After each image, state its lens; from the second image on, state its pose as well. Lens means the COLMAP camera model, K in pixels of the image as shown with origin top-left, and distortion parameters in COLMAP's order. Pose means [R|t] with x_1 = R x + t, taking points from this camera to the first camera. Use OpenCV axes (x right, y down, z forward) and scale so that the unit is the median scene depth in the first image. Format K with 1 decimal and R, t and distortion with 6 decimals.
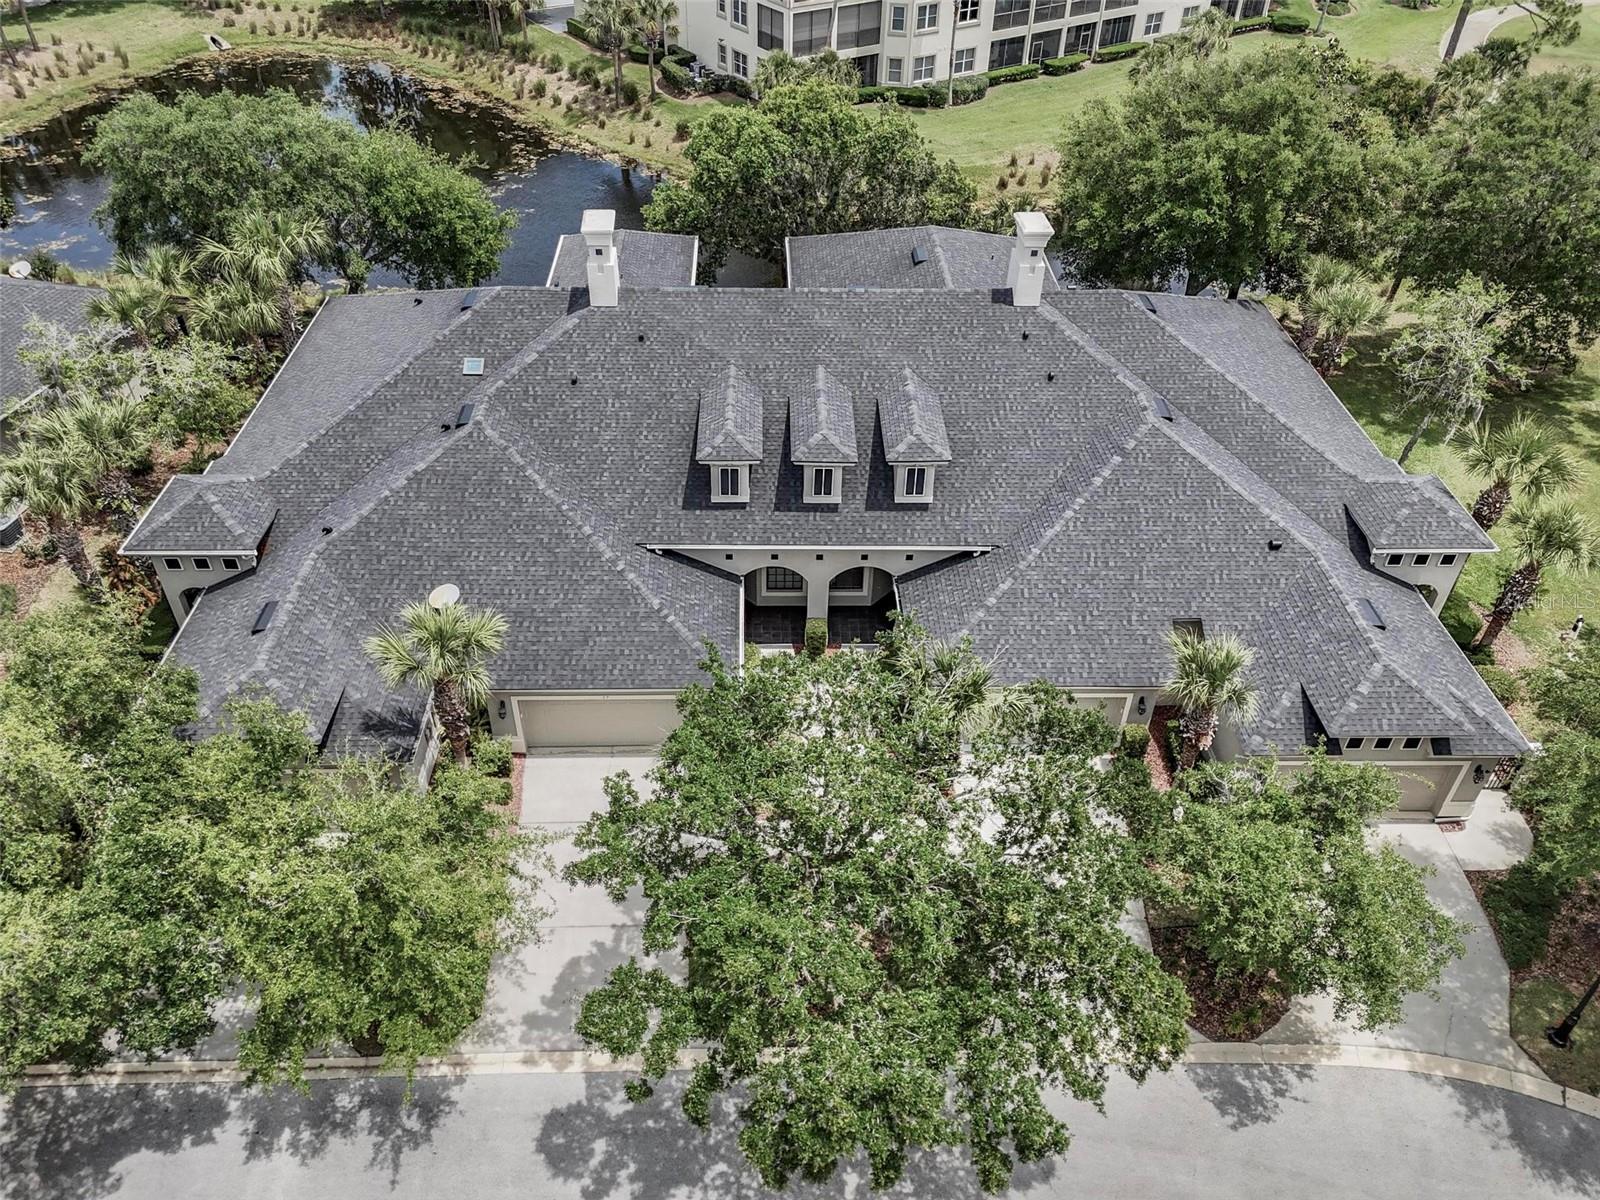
lens RADIAL K [[1123.2, 0, 809.4], [0, 1123.2, 597.1], [0, 0, 1]] dist [-0.002898, -0.005233]
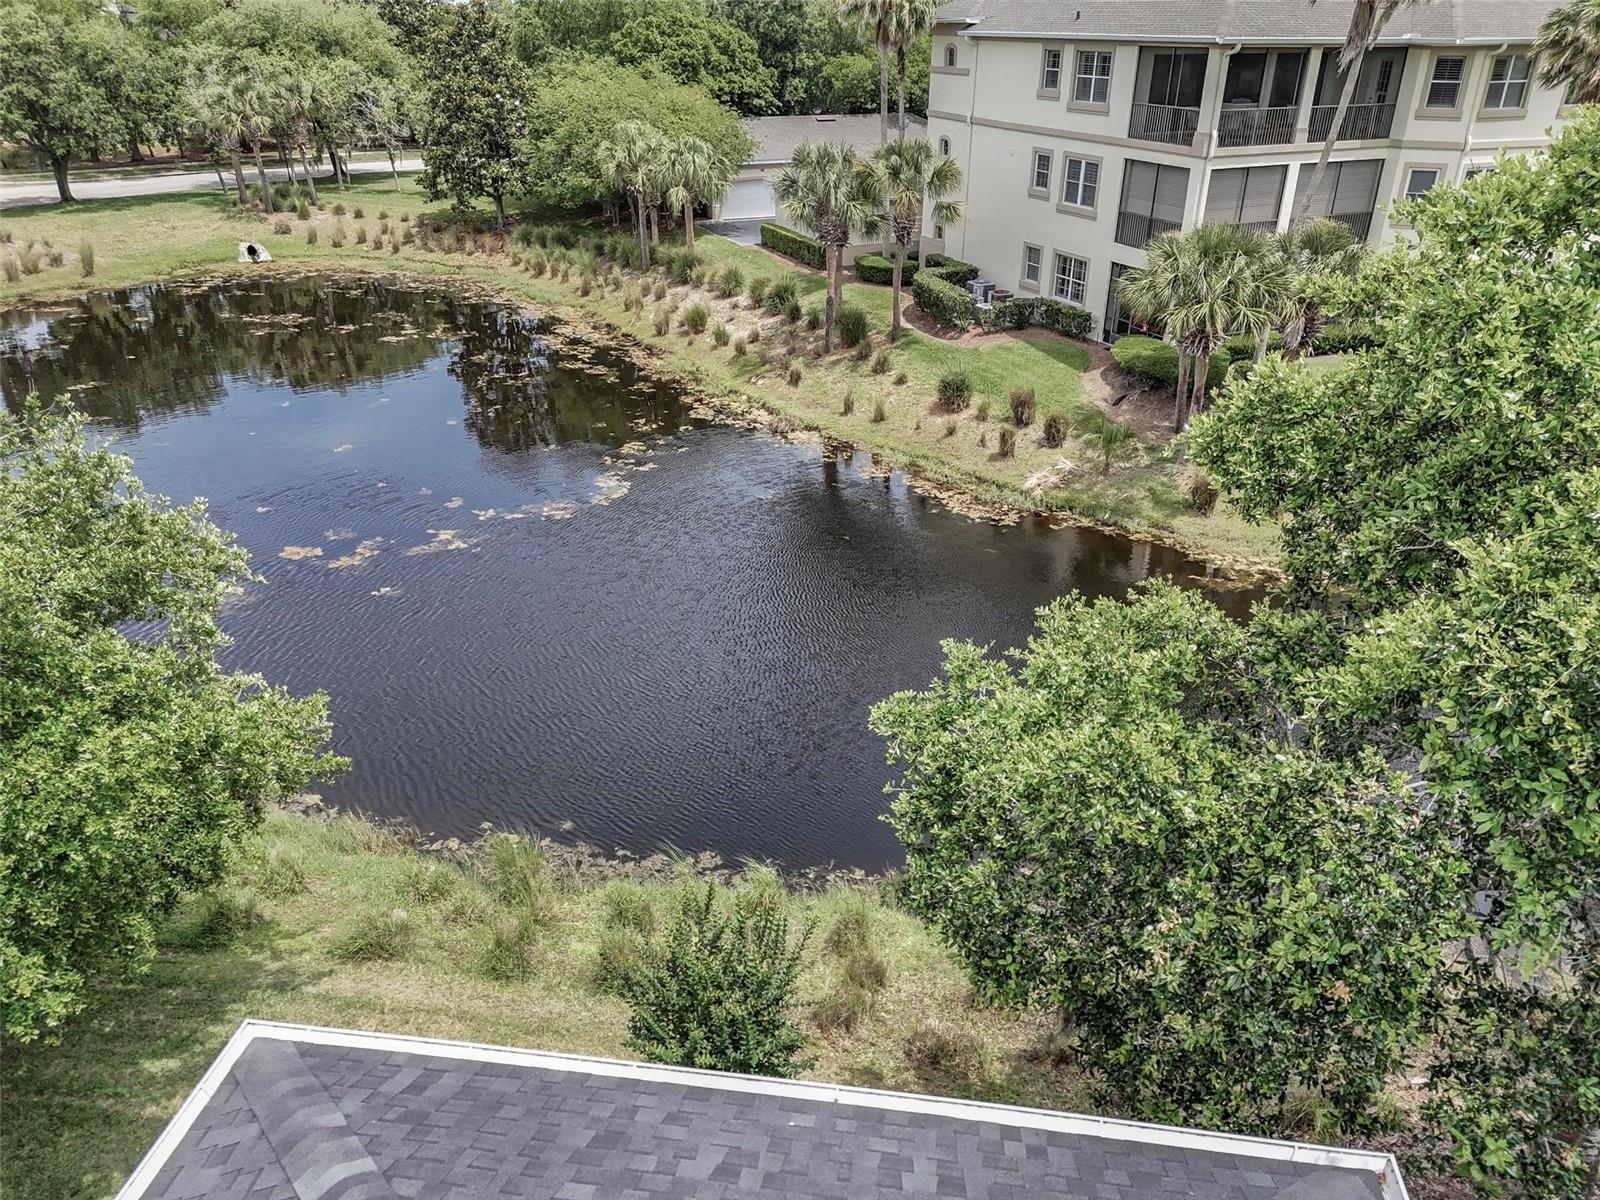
lens RADIAL K [[1123.2, 0, 795.6], [0, 1123.2, 603.5], [0, 0, 1]] dist [-0.002898, -0.005233]
pose [[0.981790, 0.067551, -0.177552, -0.080351], [-0.105847, 0.970638, -0.216004, -0.196601], [0.157747, 0.230864, 0.960113, 0.497666]]
